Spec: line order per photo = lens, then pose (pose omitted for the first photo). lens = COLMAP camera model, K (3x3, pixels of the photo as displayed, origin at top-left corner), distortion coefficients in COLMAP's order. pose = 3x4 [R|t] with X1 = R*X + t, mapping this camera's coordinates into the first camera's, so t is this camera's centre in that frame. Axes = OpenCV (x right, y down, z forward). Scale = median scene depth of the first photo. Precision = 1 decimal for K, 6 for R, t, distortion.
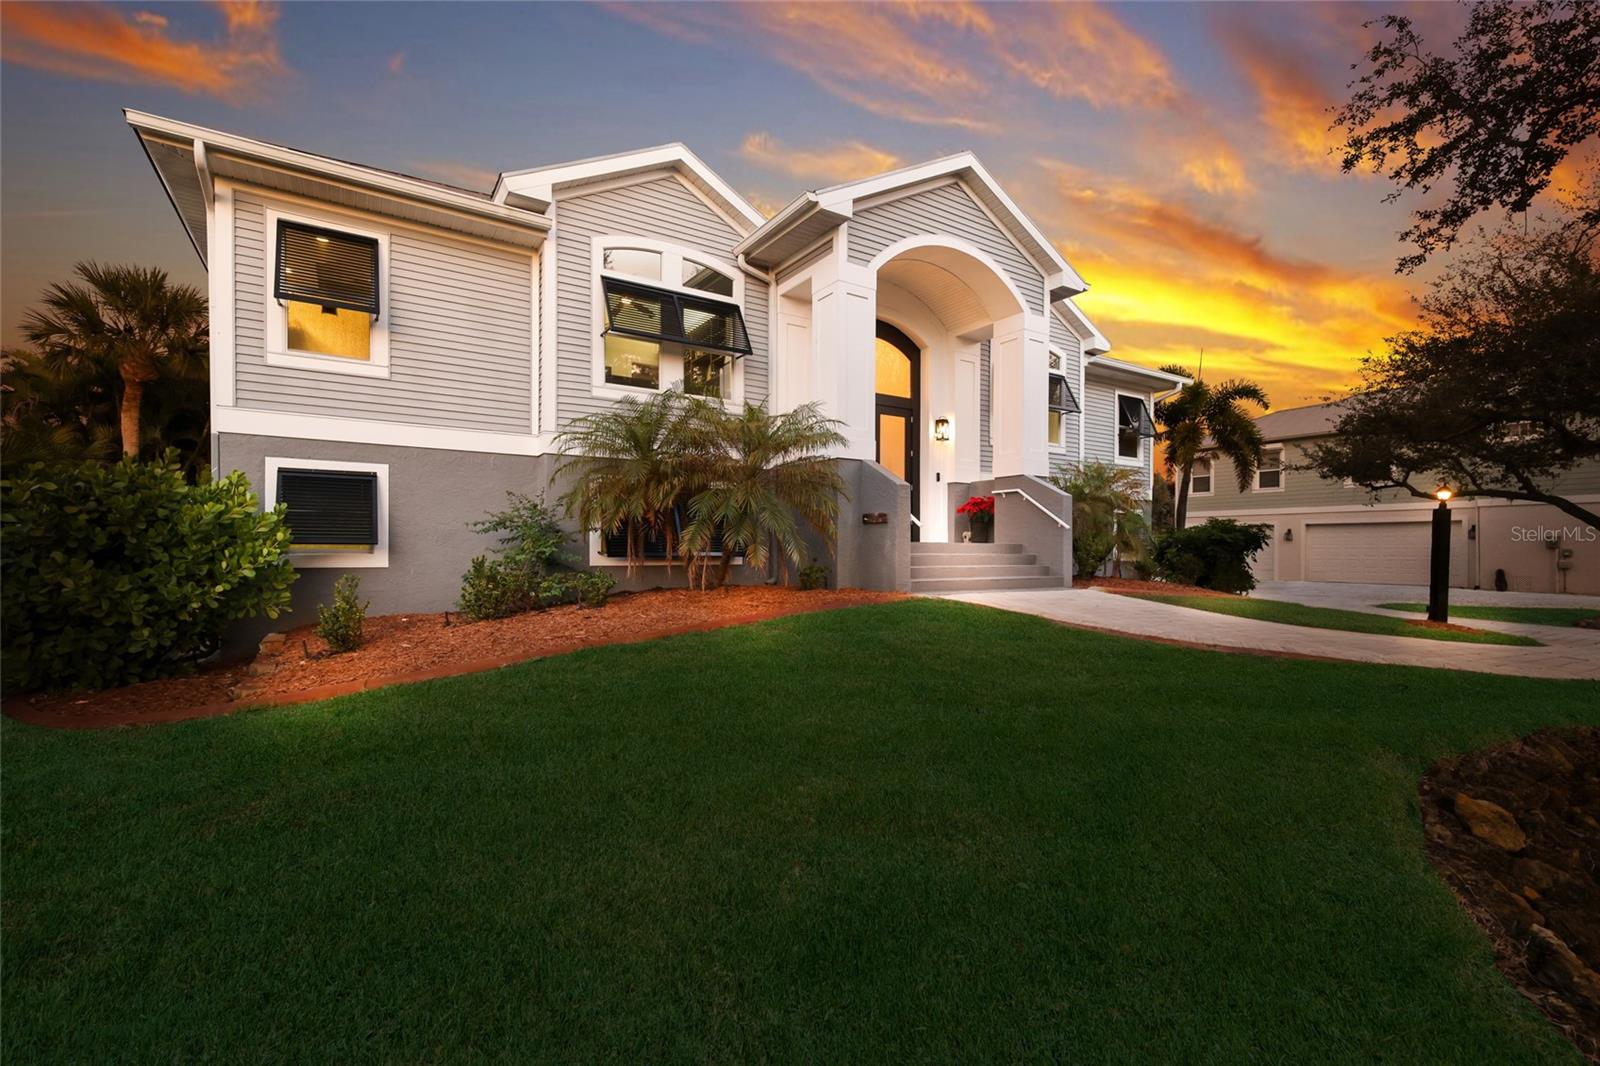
lens RADIAL K [[706.3, 0, 795.4], [0, 706.3, 548.6], [0, 0, 1]] dist [0.003370, 0.001889]
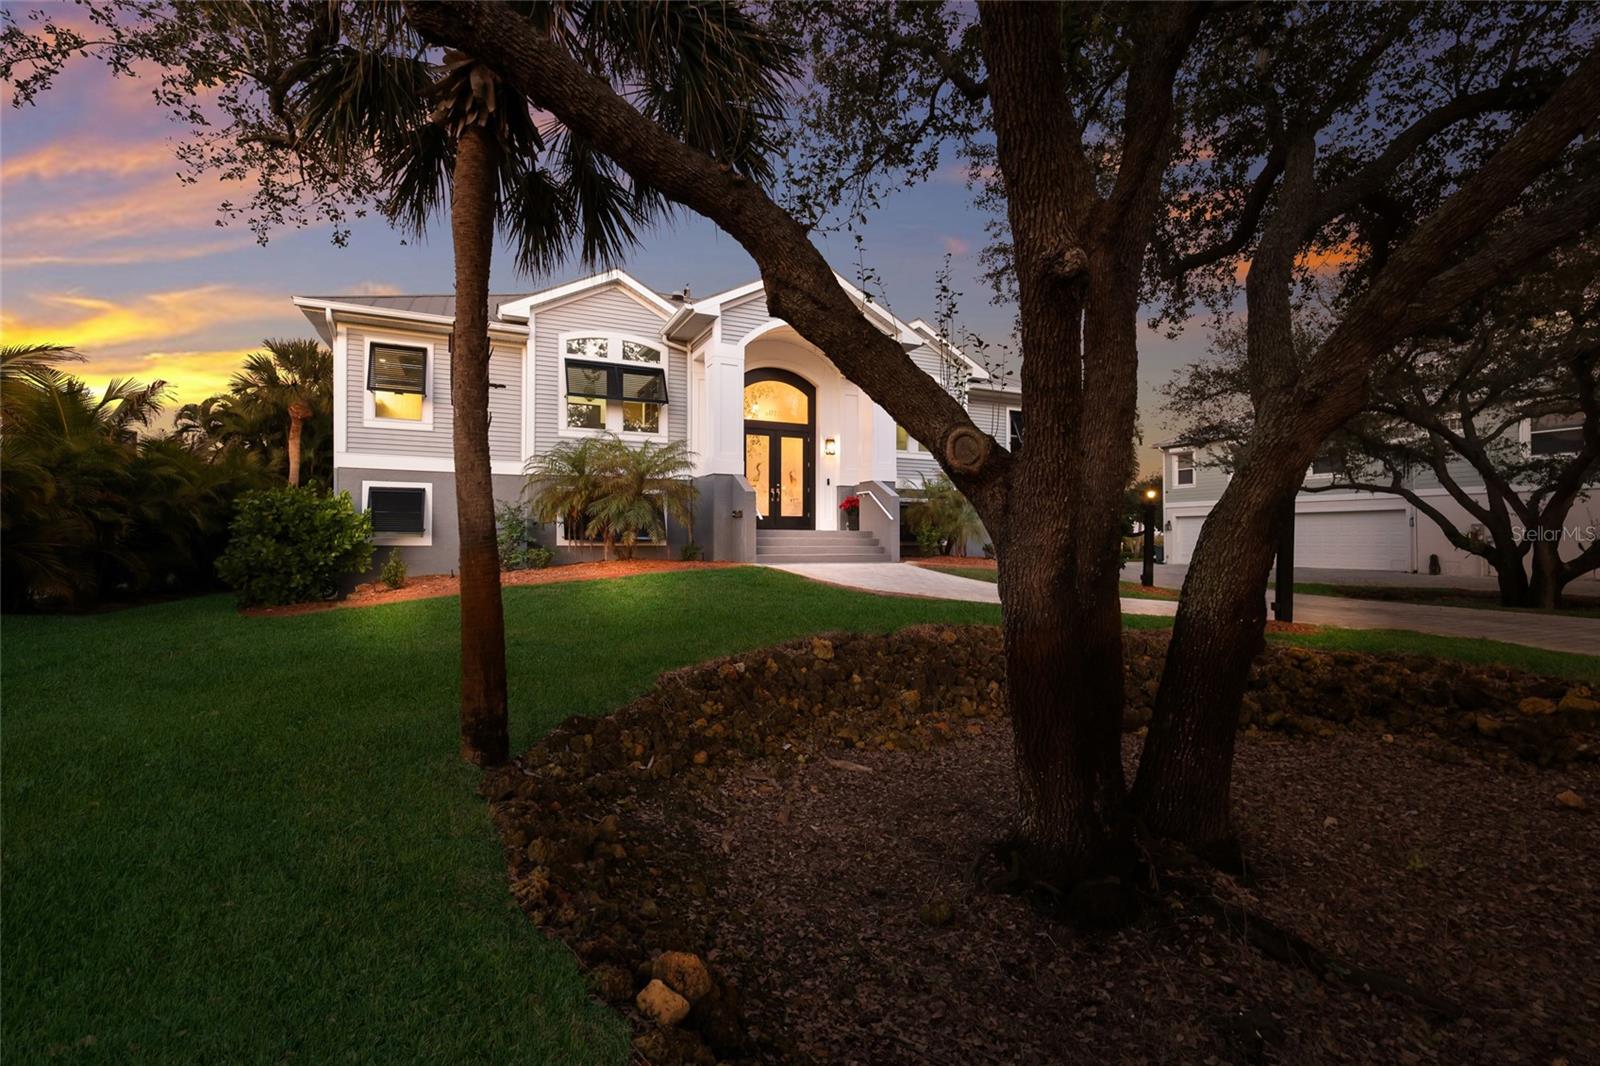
lens RADIAL K [[706.3, 0, 798.9], [0, 706.3, 529.0], [0, 0, 1]] dist [0.003370, 0.001889]
pose [[0.990829, -0.001521, -0.135111, 0.434426], [-0.000117, 0.999927, -0.012119, 0.006797], [0.135120, 0.012024, 0.990756, -0.454462]]
